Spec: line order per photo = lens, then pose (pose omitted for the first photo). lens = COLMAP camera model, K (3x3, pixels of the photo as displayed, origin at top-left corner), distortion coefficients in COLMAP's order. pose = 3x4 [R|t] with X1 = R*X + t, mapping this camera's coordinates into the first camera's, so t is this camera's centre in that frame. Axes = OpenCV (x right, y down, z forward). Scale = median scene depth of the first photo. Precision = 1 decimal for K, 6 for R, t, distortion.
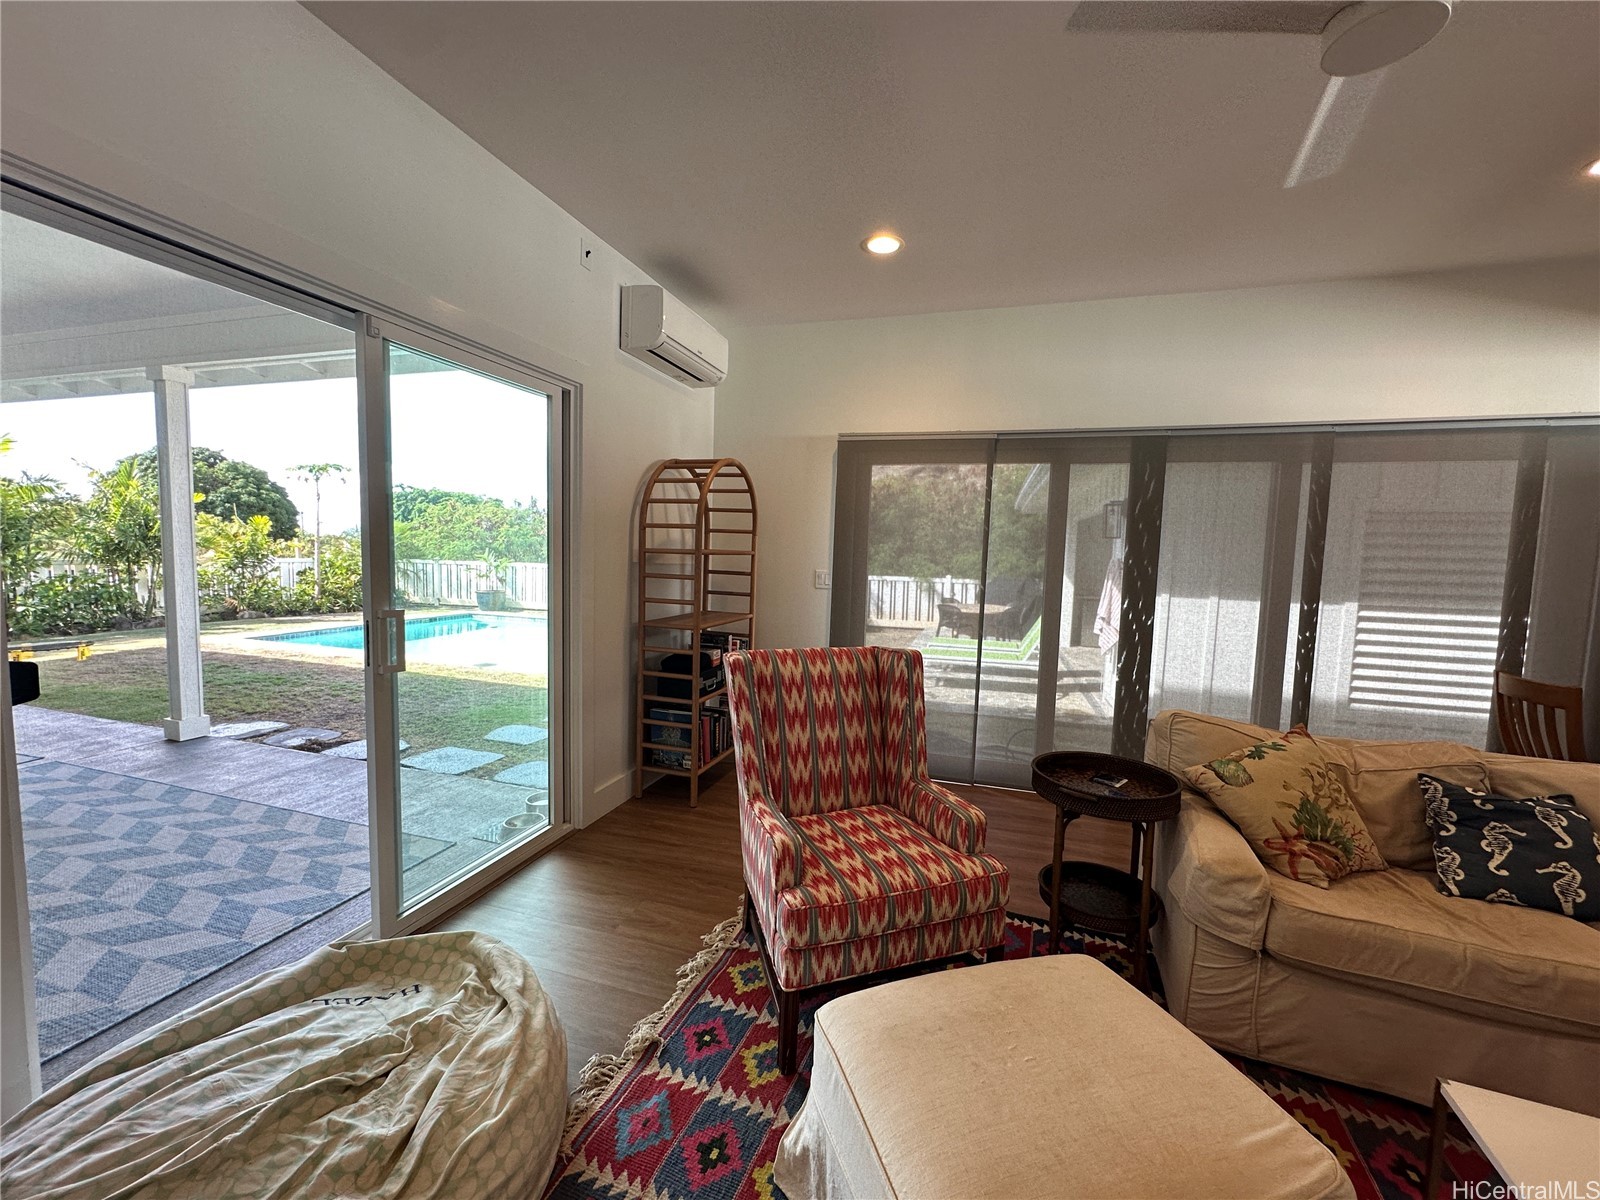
lens RADIAL K [[645.0, 0, 800.0], [0, 645.0, 600.0], [0, 0, 1]] dist [0.000165, 0.000003]
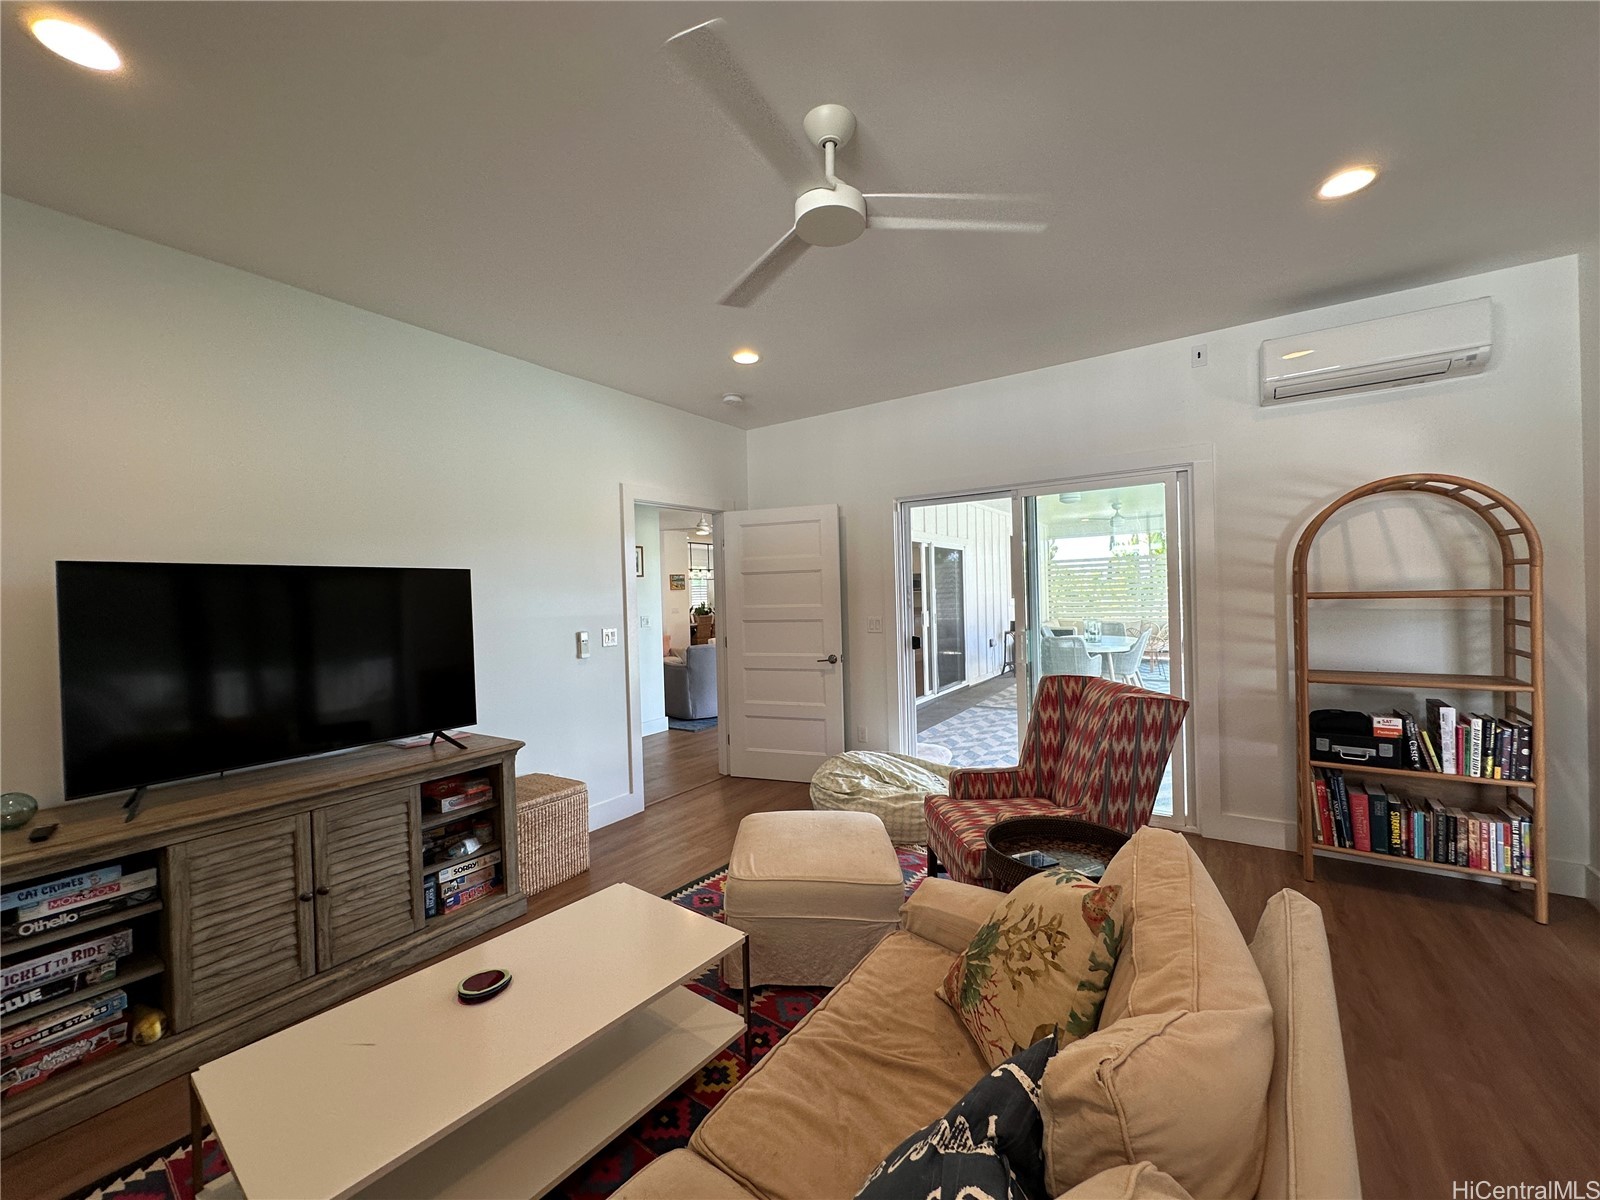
lens RADIAL K [[645.0, 0, 800.0], [0, 645.0, 600.0], [0, 0, 1]] dist [0.000165, 0.000003]
pose [[-0.284858, -0.010668, -0.958510, 1.085449], [-0.056192, 0.998404, 0.005588, -0.037814], [0.956921, 0.055452, -0.285003, 0.673929]]
